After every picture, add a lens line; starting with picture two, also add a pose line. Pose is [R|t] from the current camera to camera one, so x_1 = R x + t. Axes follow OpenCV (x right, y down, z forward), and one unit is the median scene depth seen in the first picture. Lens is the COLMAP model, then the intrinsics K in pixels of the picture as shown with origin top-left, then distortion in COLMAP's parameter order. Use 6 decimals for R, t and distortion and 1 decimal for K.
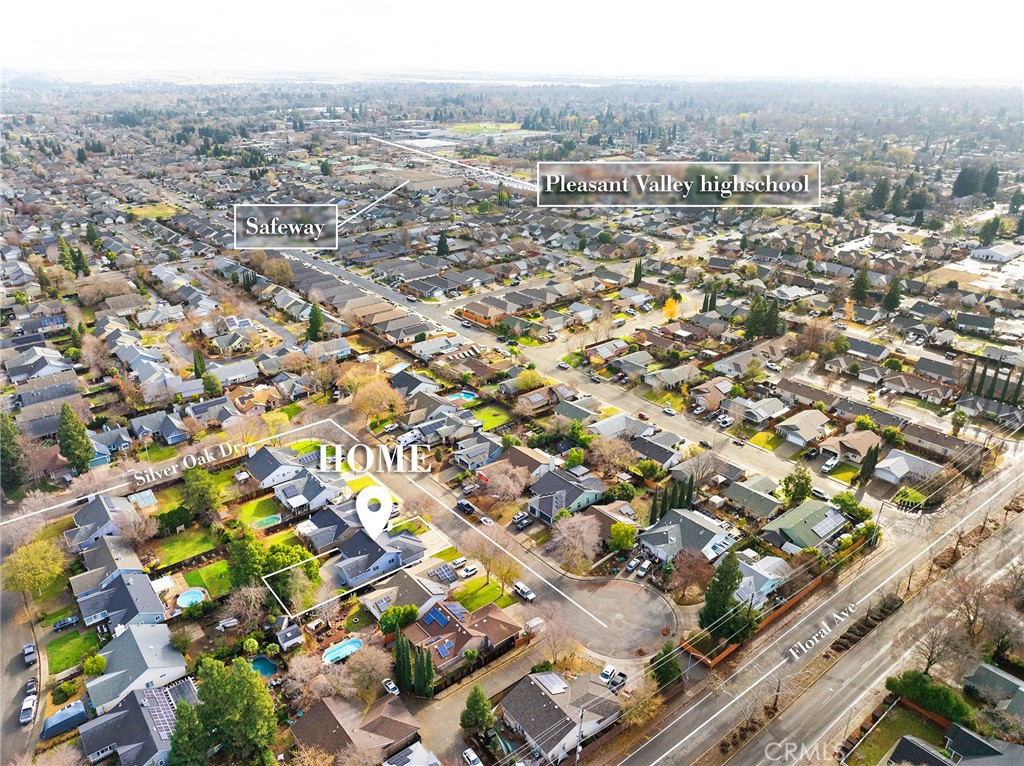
lens RADIAL K [[722.0, 0, 512.0], [0, 722.0, 383.0], [0, 0, 1]] dist [-0.027827, -0.001938]
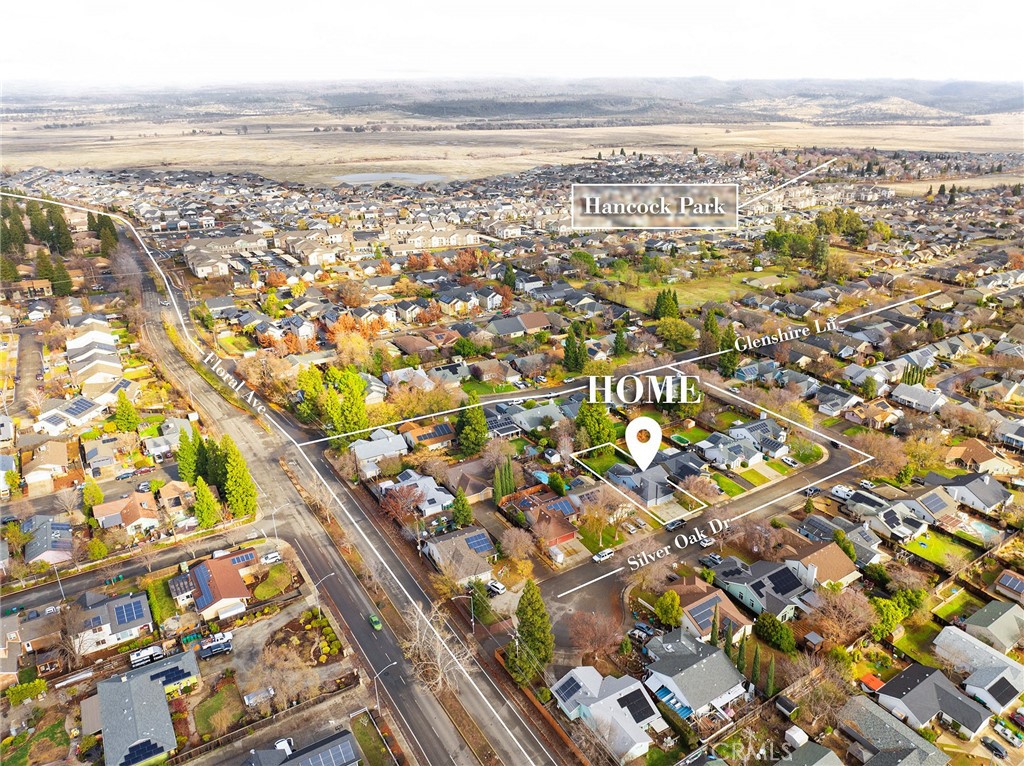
lens RADIAL K [[722.0, 0, 512.0], [0, 722.0, 383.0], [0, 0, 1]] dist [-0.027827, -0.001938]
pose [[-0.095186, 0.375556, -0.921899, 0.502962], [-0.408916, 0.829608, 0.380180, -0.157329], [0.907594, 0.413167, 0.074604, 0.362742]]
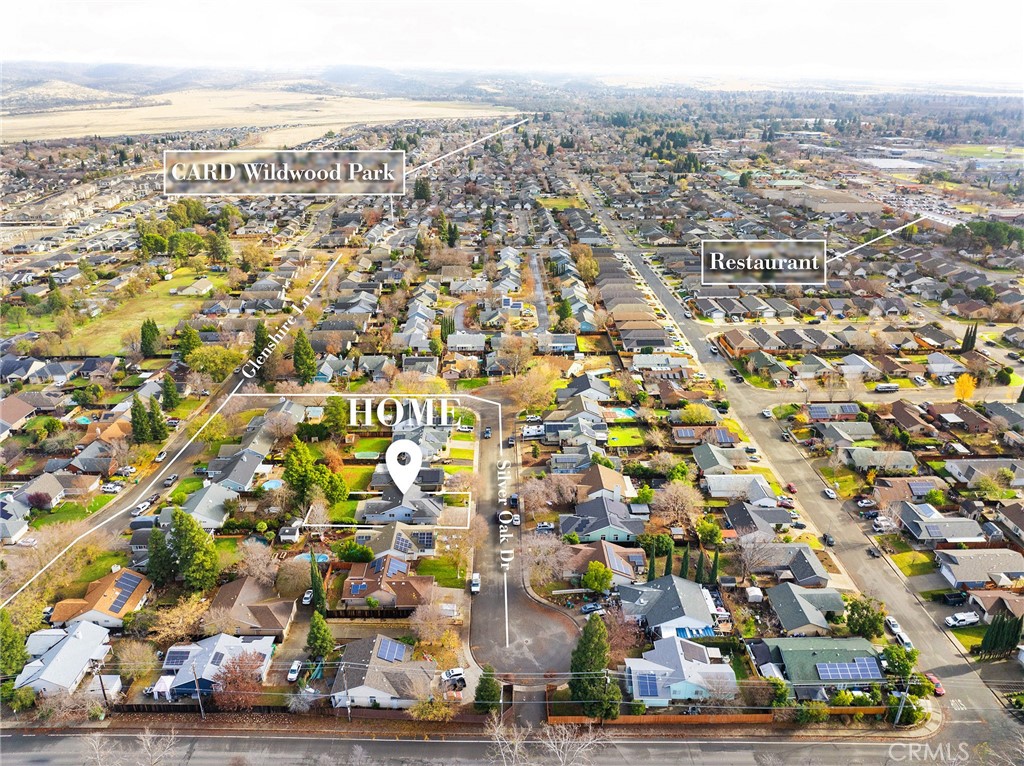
lens RADIAL K [[722.0, 0, 512.0], [0, 722.0, 383.0], [0, 0, 1]] dist [-0.027827, -0.001938]
pose [[0.785965, 0.241972, -0.568953, 0.309000], [-0.247202, 0.966465, 0.069540, -0.042855], [0.566700, 0.085990, 0.819424, 0.072480]]
